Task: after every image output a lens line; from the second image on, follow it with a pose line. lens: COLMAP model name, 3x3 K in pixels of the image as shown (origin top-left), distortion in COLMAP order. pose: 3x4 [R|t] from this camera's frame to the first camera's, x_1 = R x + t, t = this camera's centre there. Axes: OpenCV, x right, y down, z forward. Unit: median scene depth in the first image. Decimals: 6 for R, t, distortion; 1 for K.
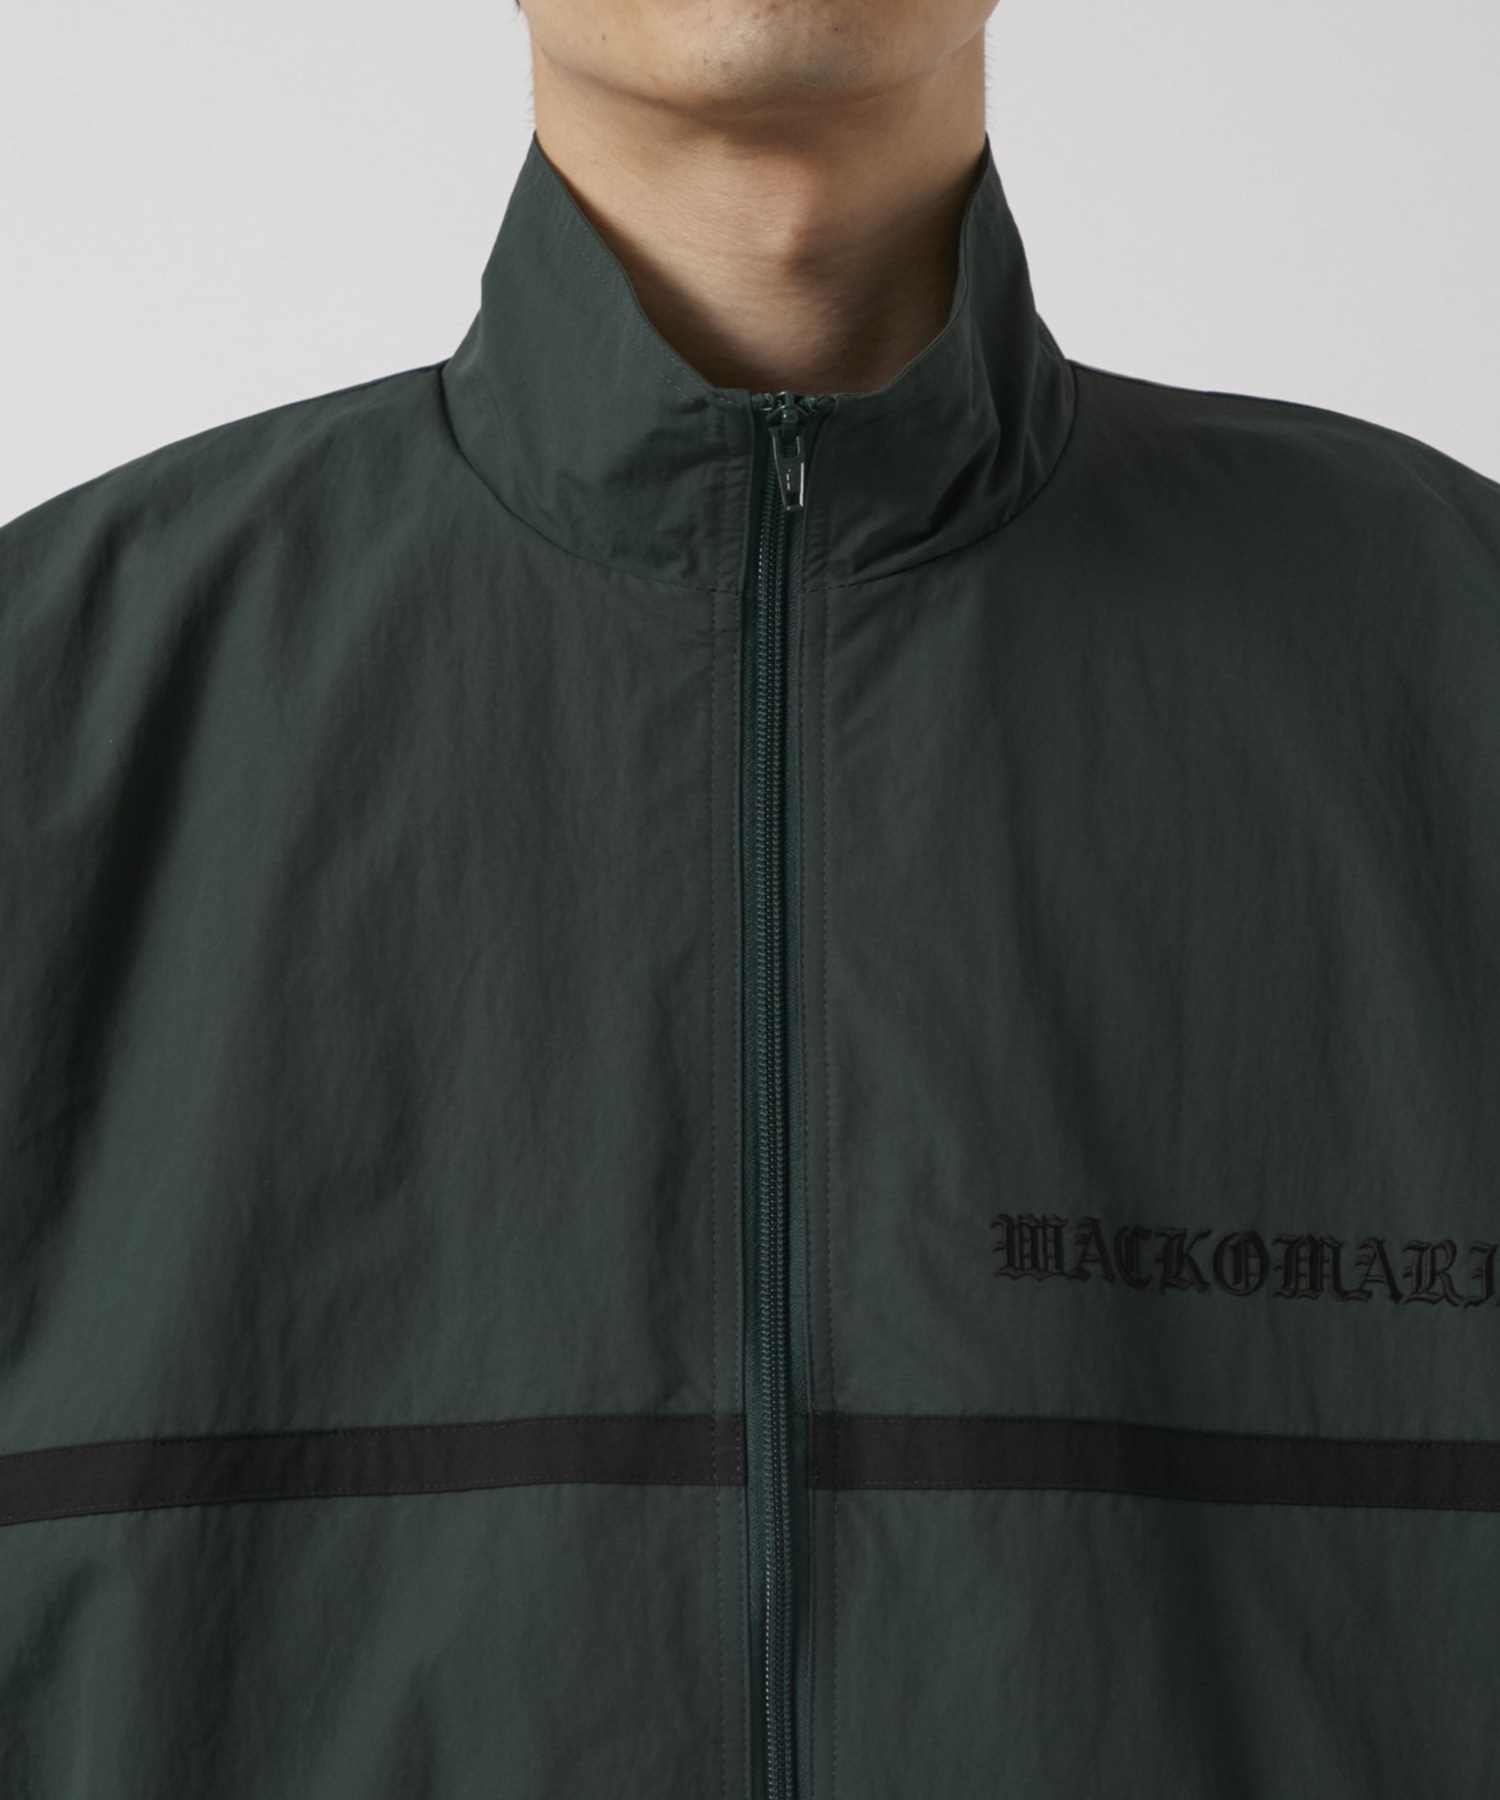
lens RADIAL K [[4950.7, 0, 750.0], [0, 4950.7, 900.0], [0, 0, 1]] dist [0.124184, -0.994825]
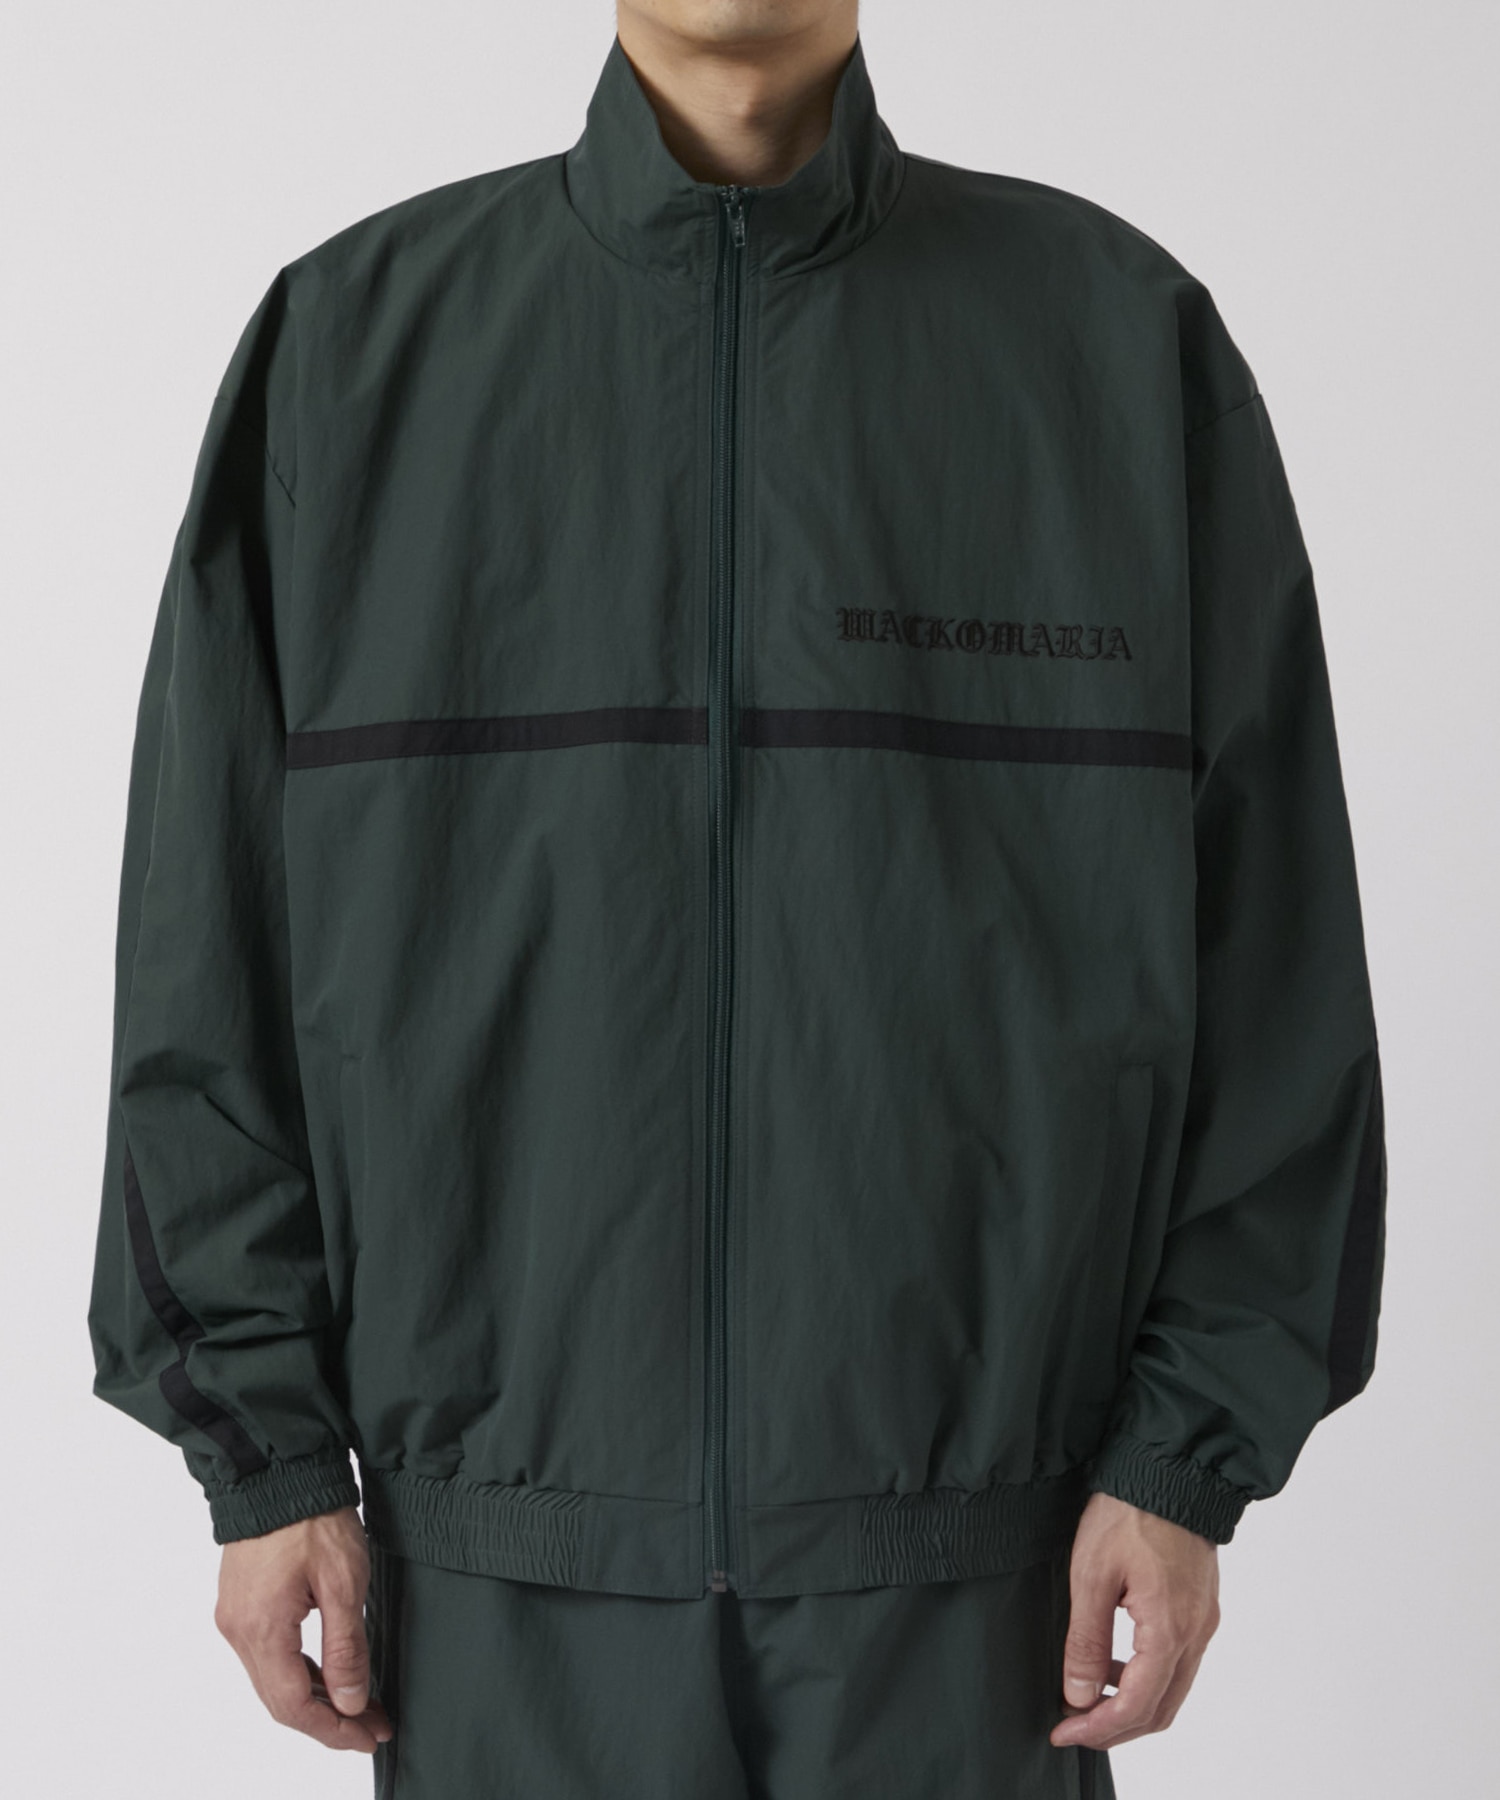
lens RADIAL K [[3338.0, 0, 750.0], [0, 3338.0, 900.0], [0, 0, 1]] dist [-0.249369, -0.049006]
pose [[0.999721, 0.010426, -0.021188, 0.041662], [-0.007304, 0.989780, 0.142417, -0.008915], [0.022456, -0.142222, 0.989580, -0.299189]]
